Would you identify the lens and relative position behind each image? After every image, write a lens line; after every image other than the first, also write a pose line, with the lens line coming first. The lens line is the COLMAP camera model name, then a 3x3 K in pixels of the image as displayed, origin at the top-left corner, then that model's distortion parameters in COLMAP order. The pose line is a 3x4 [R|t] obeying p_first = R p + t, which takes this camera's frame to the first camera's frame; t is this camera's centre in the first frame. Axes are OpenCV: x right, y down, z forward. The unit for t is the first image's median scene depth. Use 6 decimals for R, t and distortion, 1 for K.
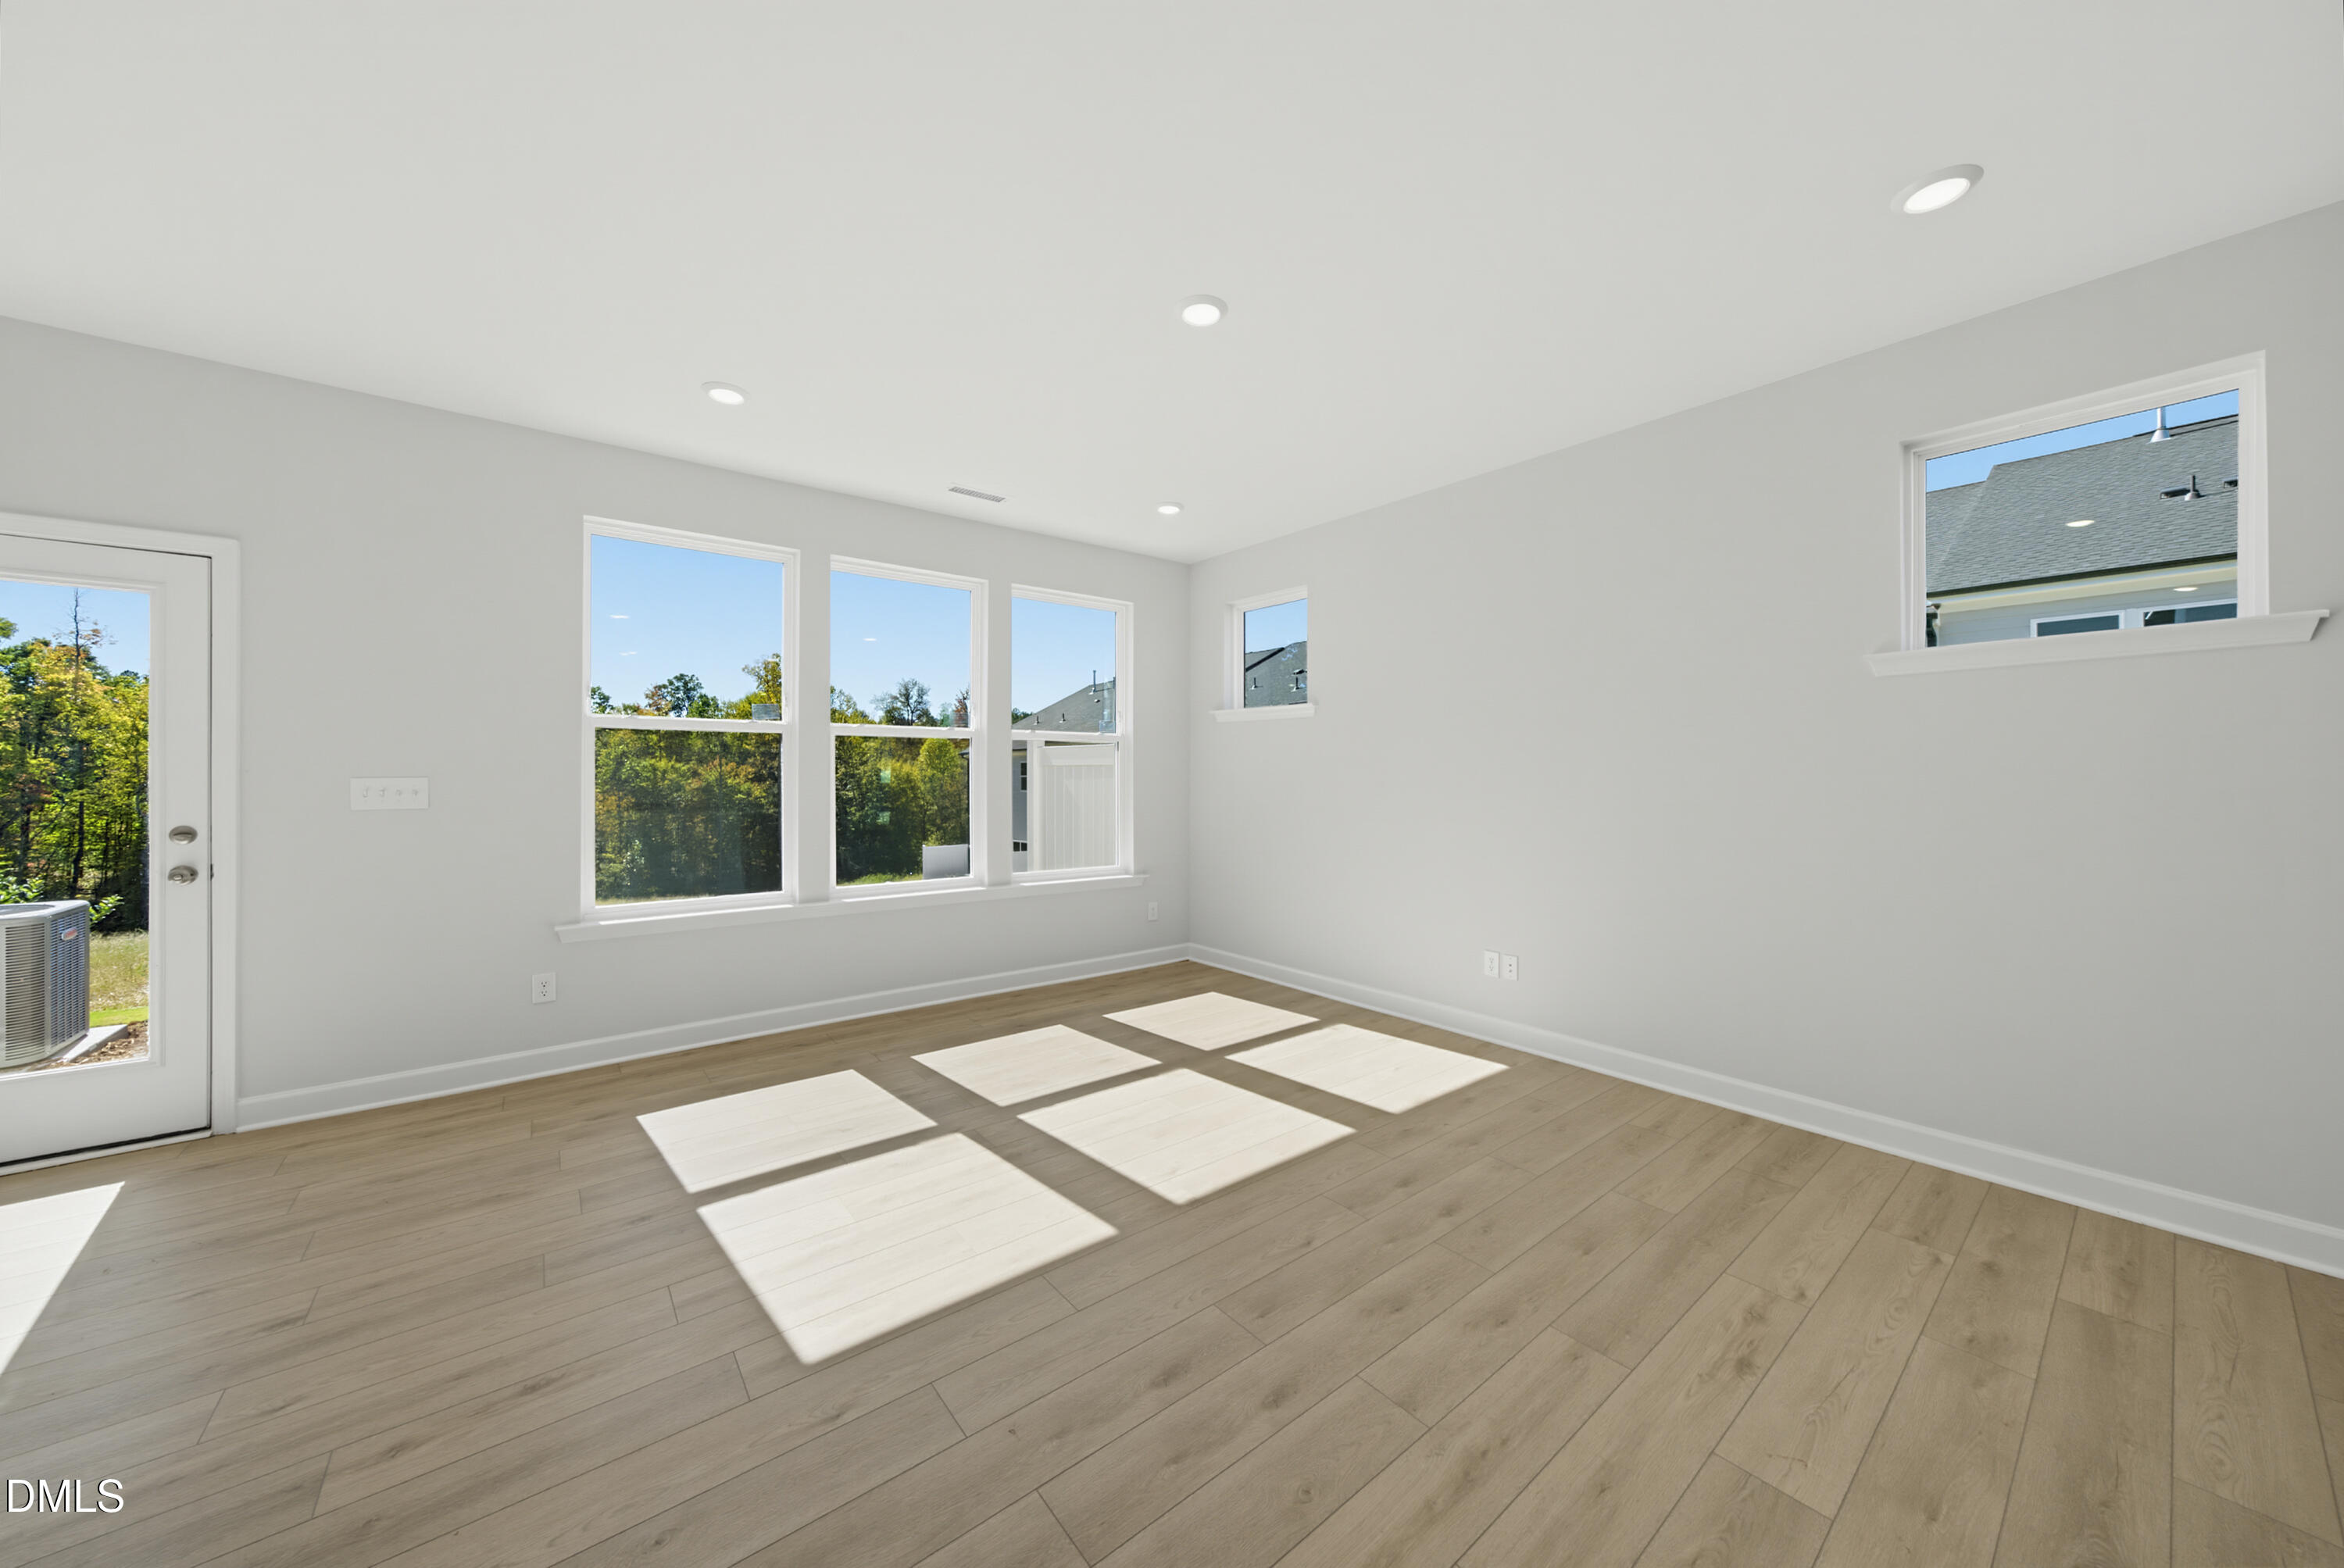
lens RADIAL K [[802.5, 0, 1181.9], [0, 802.5, 779.9], [0, 0, 1]] dist [0.000908, 0.000055]
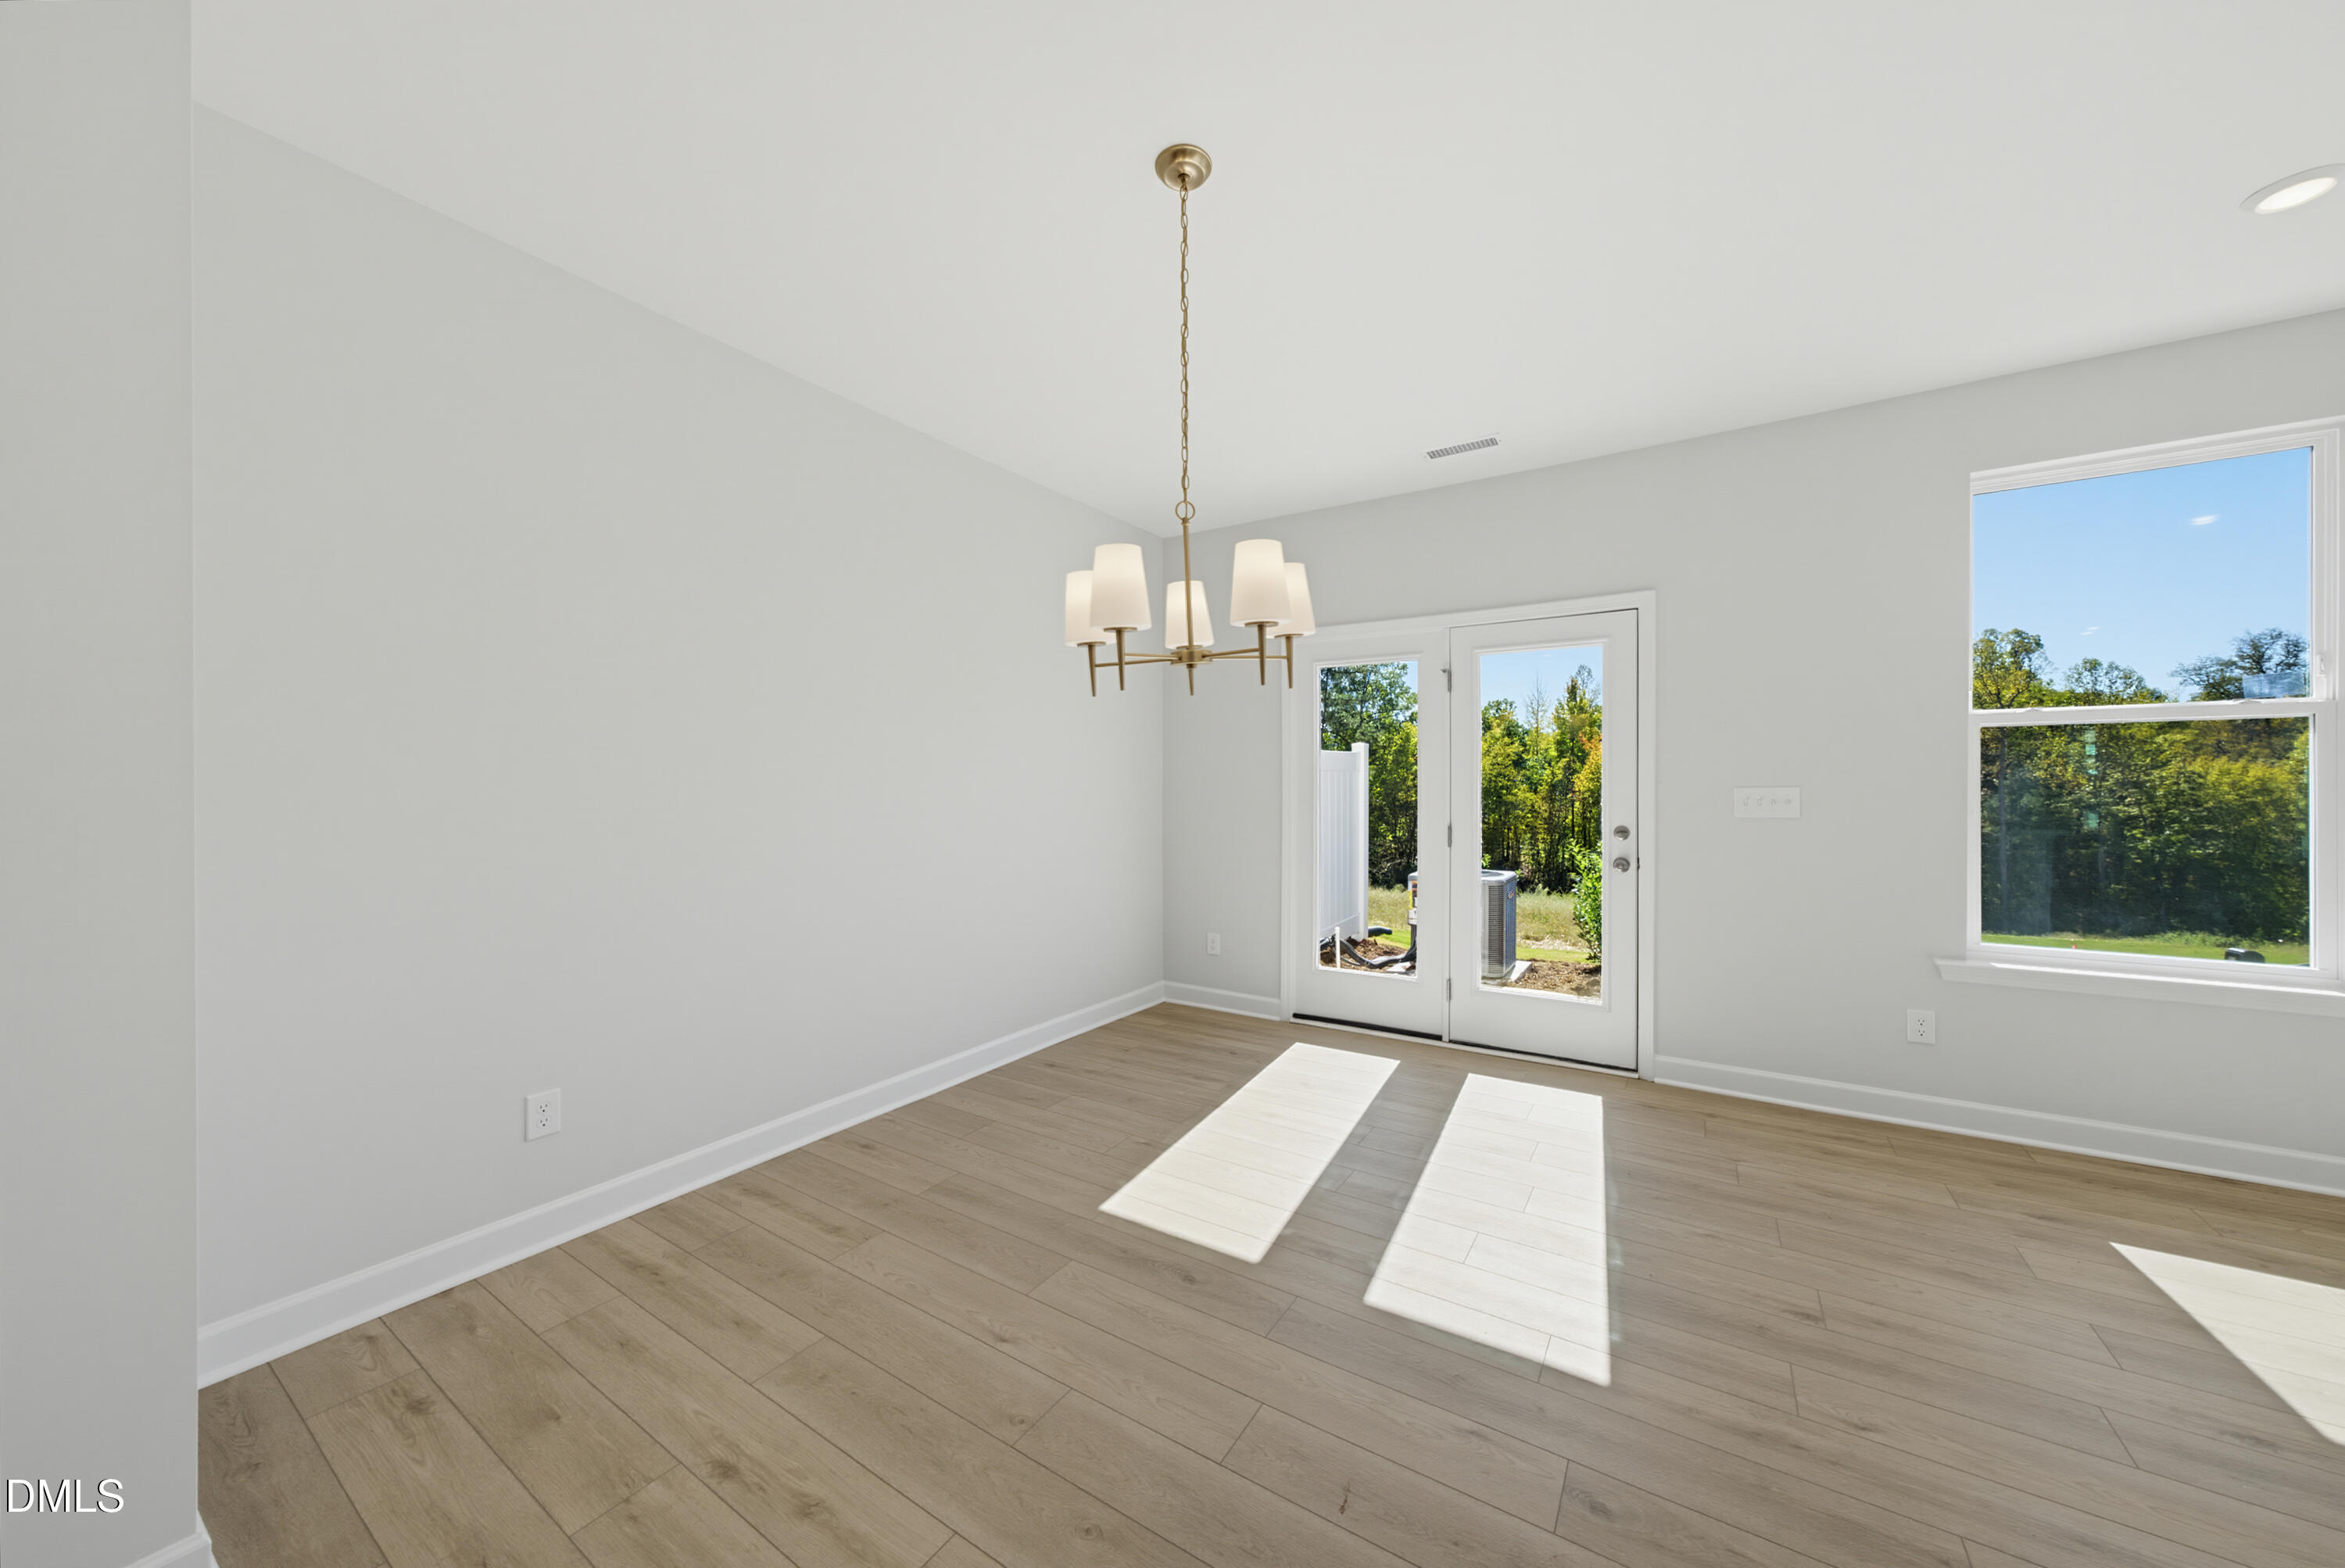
lens RADIAL K [[805.3, 0, 1177.6], [0, 805.3, 795.6], [0, 0, 1]] dist [0.000345, 0.000022]
pose [[0.315973, 0.007016, -0.948742, -0.250543], [-0.000427, 0.999974, 0.007253, 0.000747], [0.948768, -0.001886, 0.315968, -0.056969]]
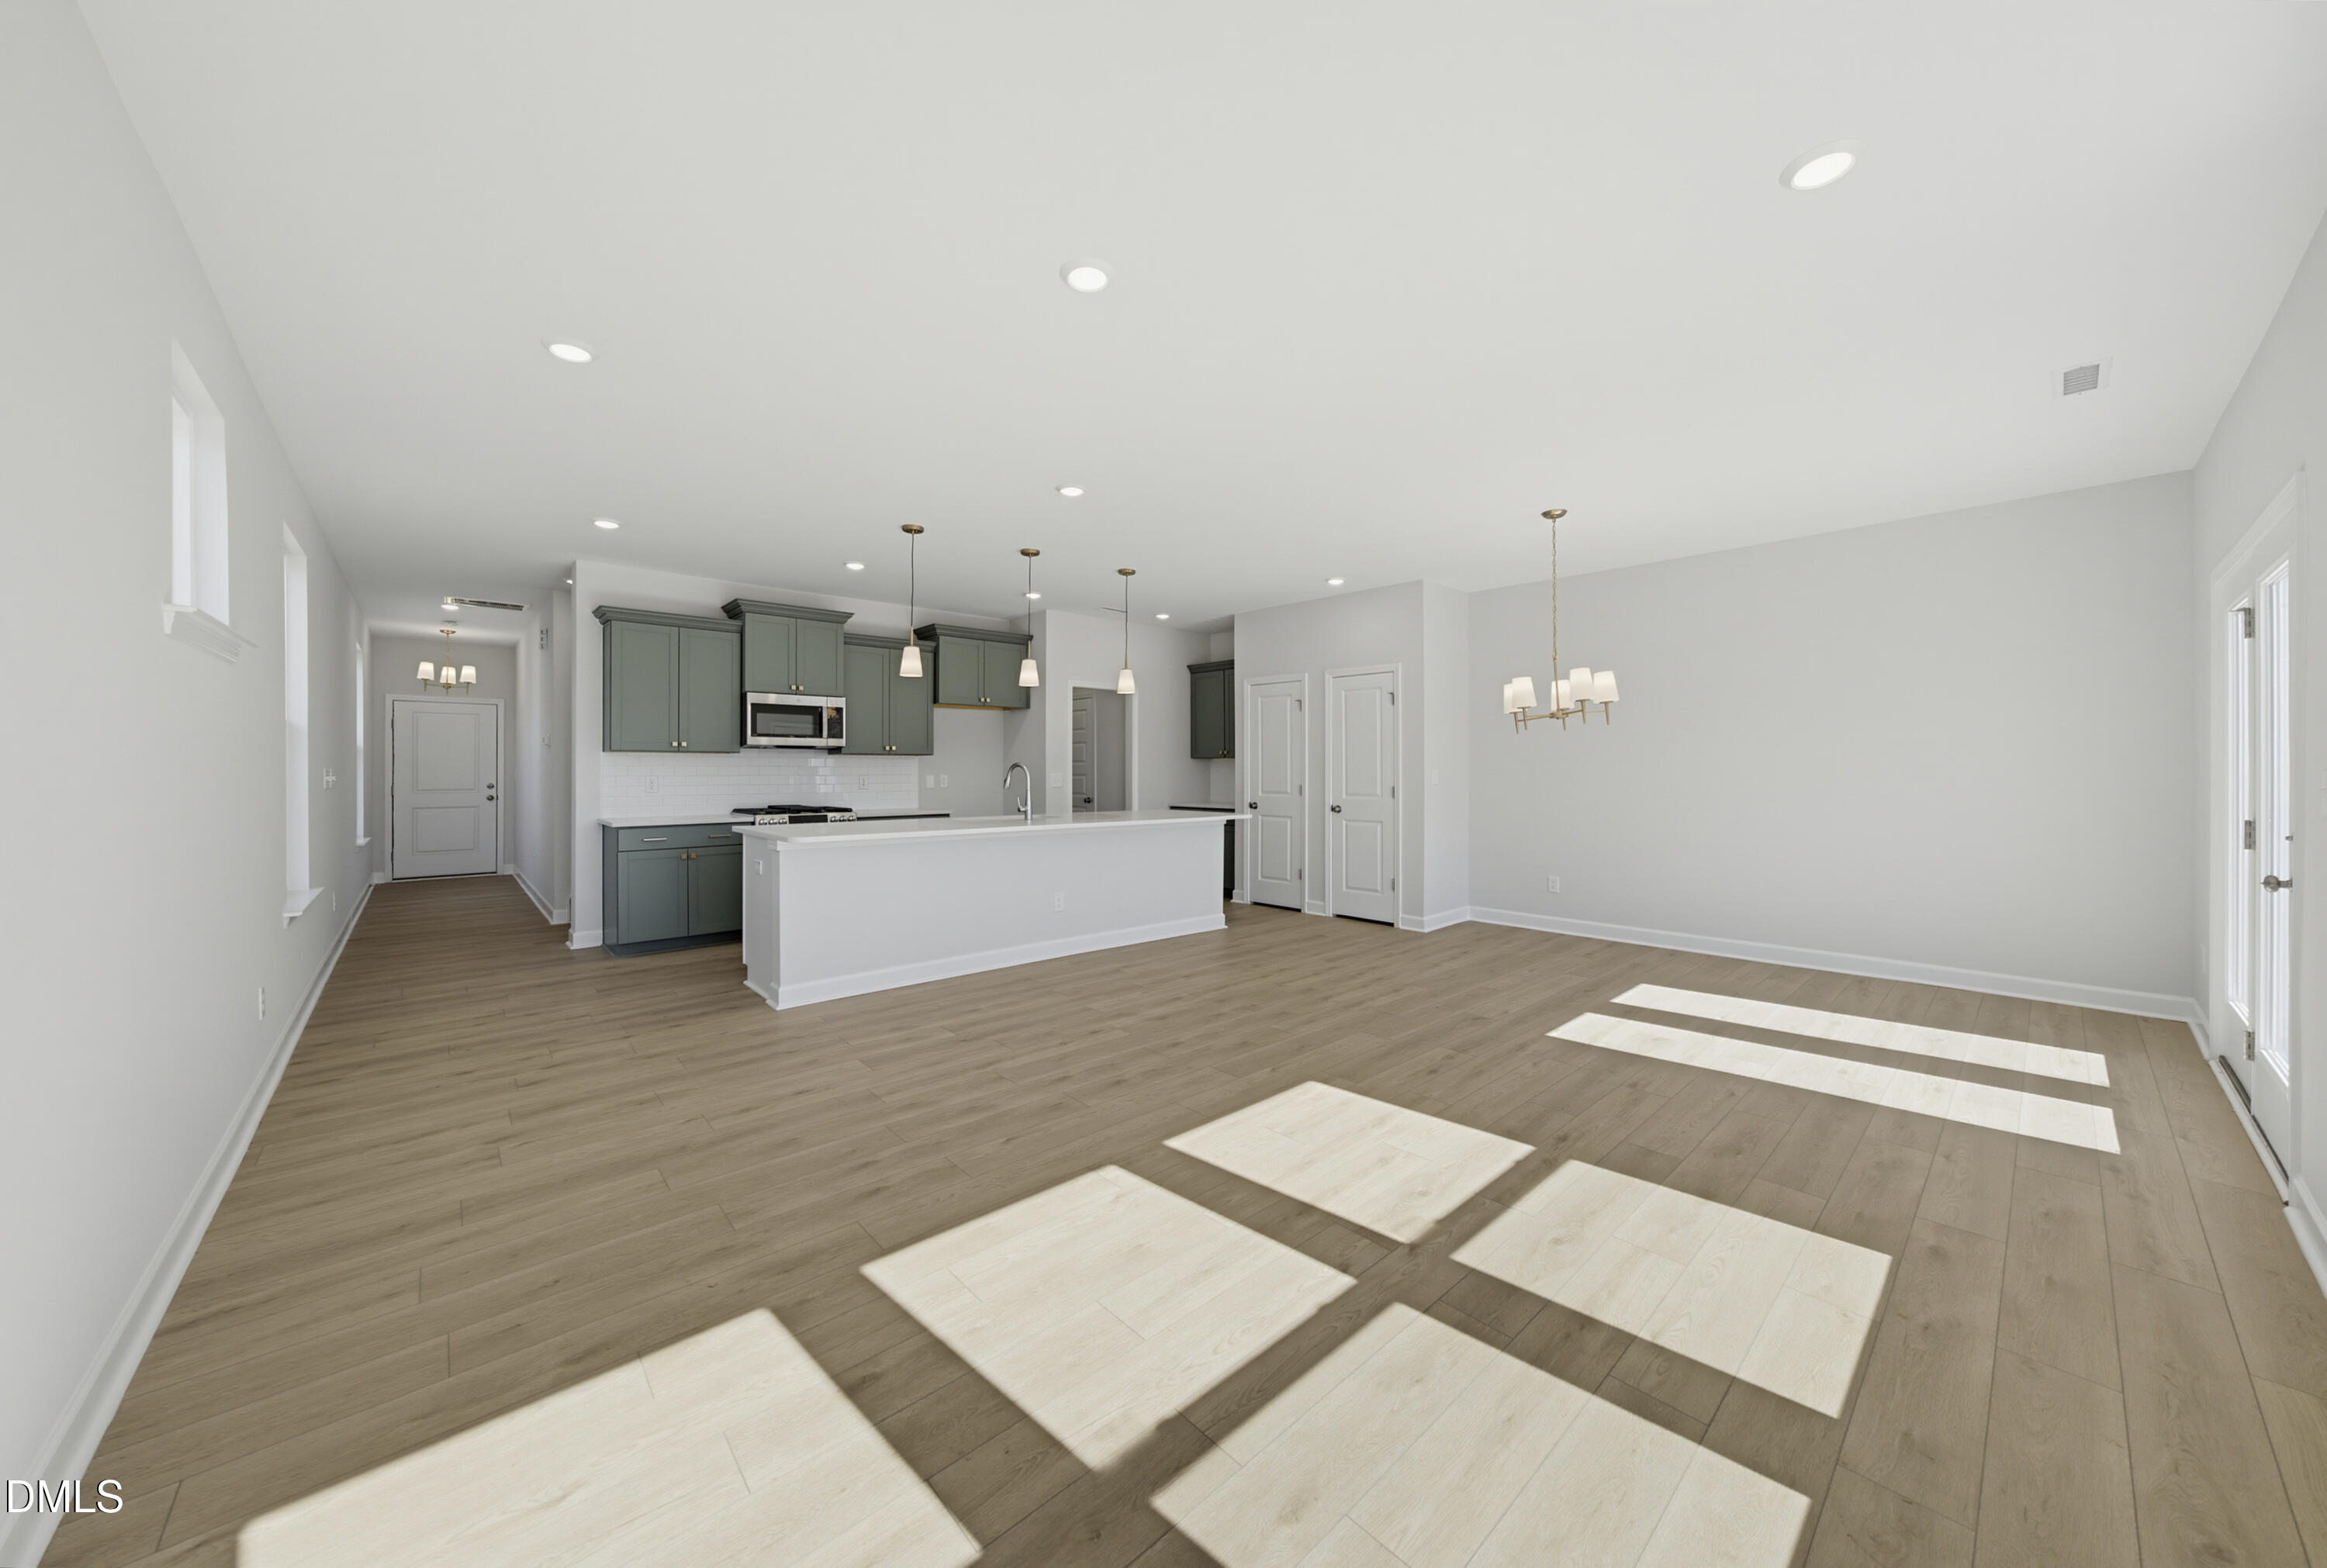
lens RADIAL K [[808.9, 0, 1163.6], [0, 808.9, 770.2], [0, 0, 1]] dist [0.000122, 0.000012]
pose [[-0.998376, 0.000201, -0.056965, -0.008649], [0.000020, 0.999995, 0.003180, -0.003852], [0.056965, 0.003174, -0.998371, 1.688836]]
